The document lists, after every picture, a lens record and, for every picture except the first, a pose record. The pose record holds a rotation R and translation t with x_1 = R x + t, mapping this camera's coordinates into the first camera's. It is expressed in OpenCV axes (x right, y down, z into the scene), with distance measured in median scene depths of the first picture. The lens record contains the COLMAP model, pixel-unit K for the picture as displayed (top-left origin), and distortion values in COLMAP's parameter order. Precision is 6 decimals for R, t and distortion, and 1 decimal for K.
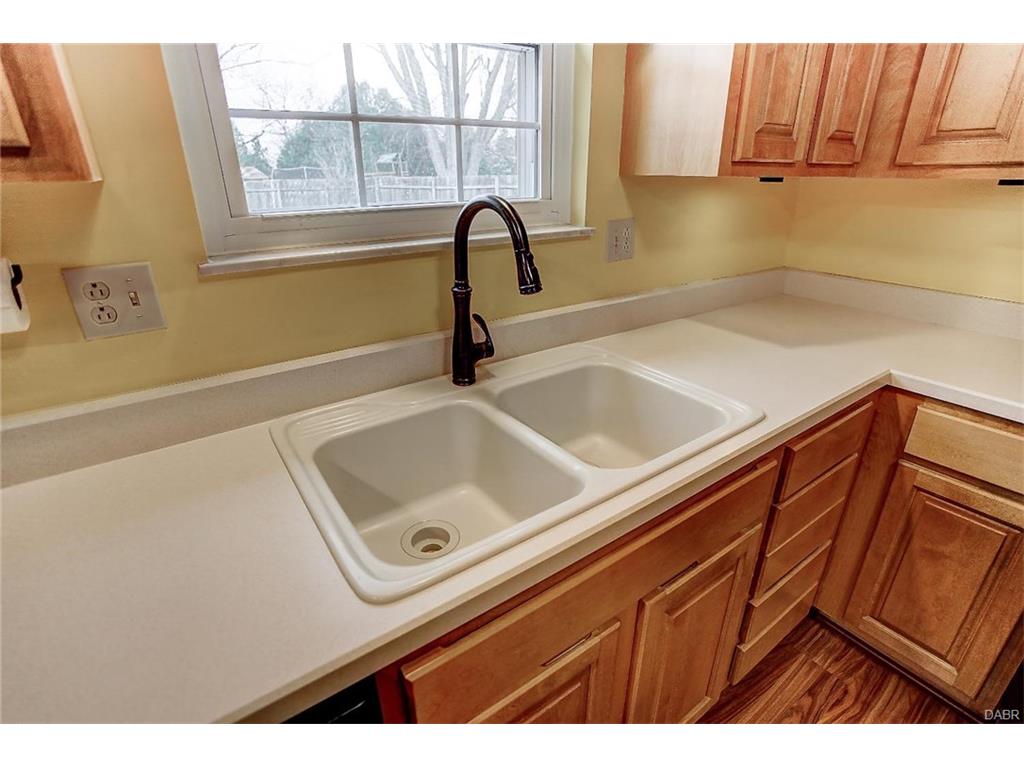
lens RADIAL K [[504.6, 0, 514.2], [0, 504.6, 377.2], [0, 0, 1]] dist [-0.061146, 0.028762]
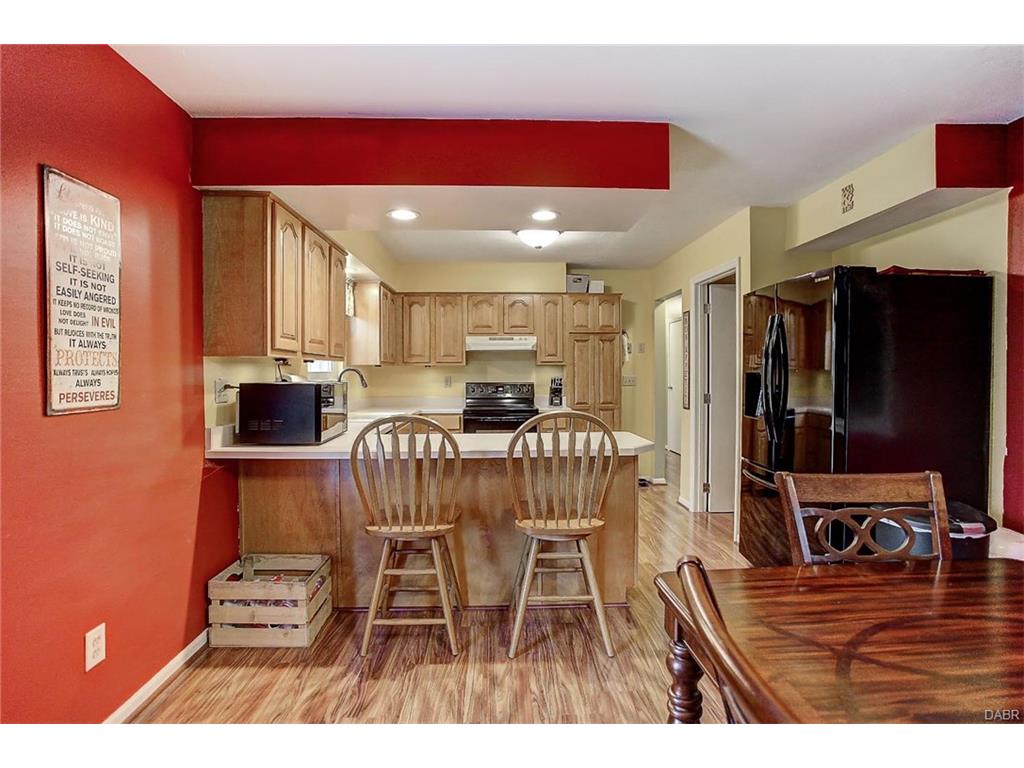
lens RADIAL K [[504.6, 0, 514.2], [0, 504.6, 377.2], [0, 0, 1]] dist [-0.061146, 0.028762]
pose [[0.546643, -0.006755, 0.837339, -2.431577], [0.319648, 0.925927, -0.201207, 0.880774], [-0.773956, 0.377642, 0.508310, -1.928386]]
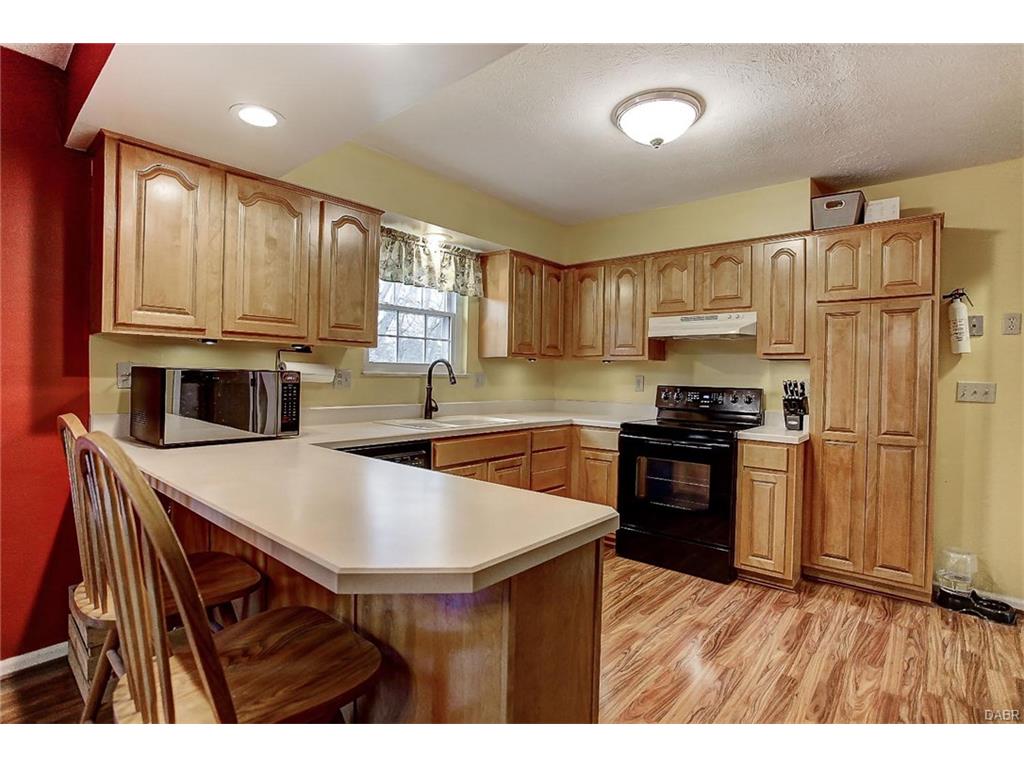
lens RADIAL K [[504.6, 0, 514.2], [0, 504.6, 377.2], [0, 0, 1]] dist [-0.061146, 0.028762]
pose [[0.969728, 0.021460, 0.243243, -0.340086], [0.070389, 0.929282, -0.362603, 0.899787], [-0.233823, 0.368748, 0.899640, -1.888955]]
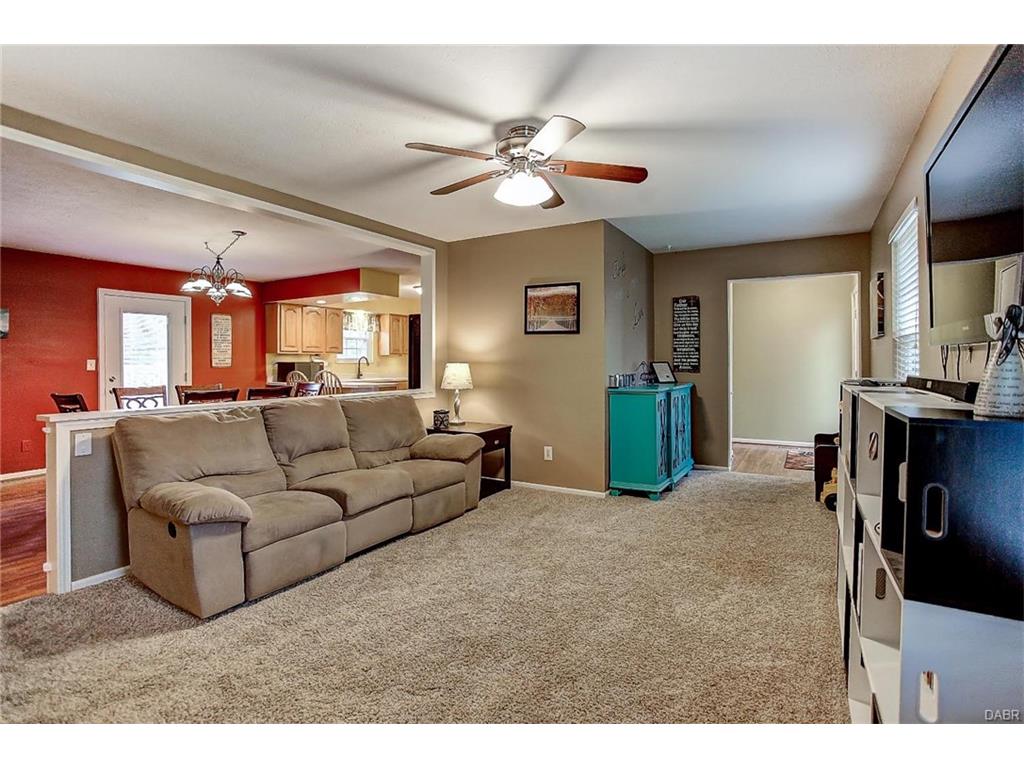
lens RADIAL K [[513.5, 0, 516.3], [0, 513.5, 359.5], [0, 0, 1]] dist [-0.060367, 0.028604]
pose [[0.913552, 0.001296, 0.406719, -1.119918], [0.156076, 0.922319, -0.353509, 2.984590], [-0.375582, 0.386428, 0.842384, -6.895128]]
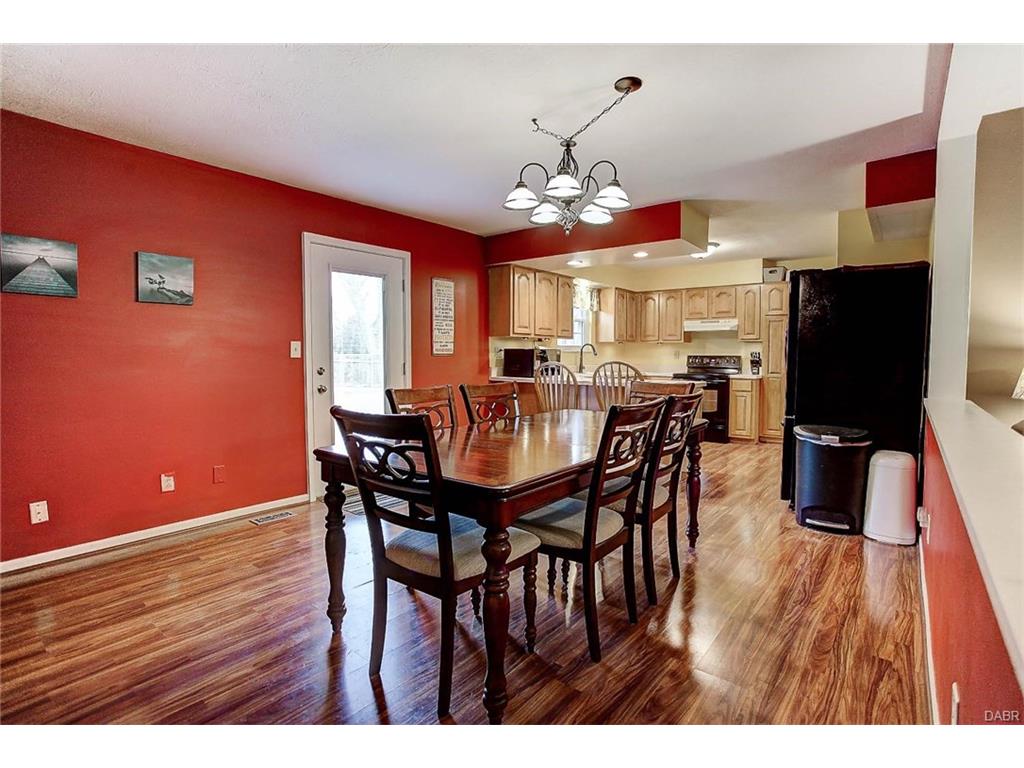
lens RADIAL K [[504.6, 0, 514.2], [0, 504.6, 377.2], [0, 0, 1]] dist [-0.061146, 0.028762]
pose [[0.962076, -0.004526, 0.272744, -2.521915], [0.096520, 0.940826, -0.324854, 1.956042], [-0.255134, 0.338860, 0.905583, -4.277069]]
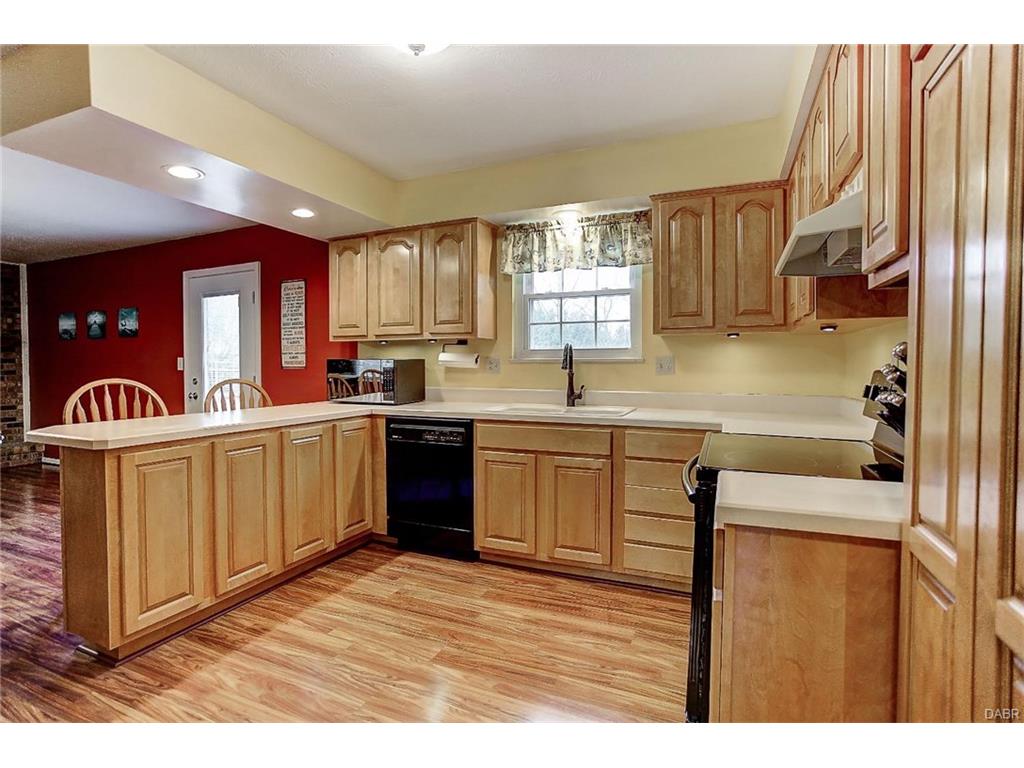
lens RADIAL K [[504.6, 0, 514.2], [0, 504.6, 377.2], [0, 0, 1]] dist [-0.061146, 0.028762]
pose [[0.518966, 0.028828, -0.854308, 2.176929], [-0.323256, 0.931829, -0.164924, 0.431180], [0.791315, 0.361751, 0.492907, -0.712754]]
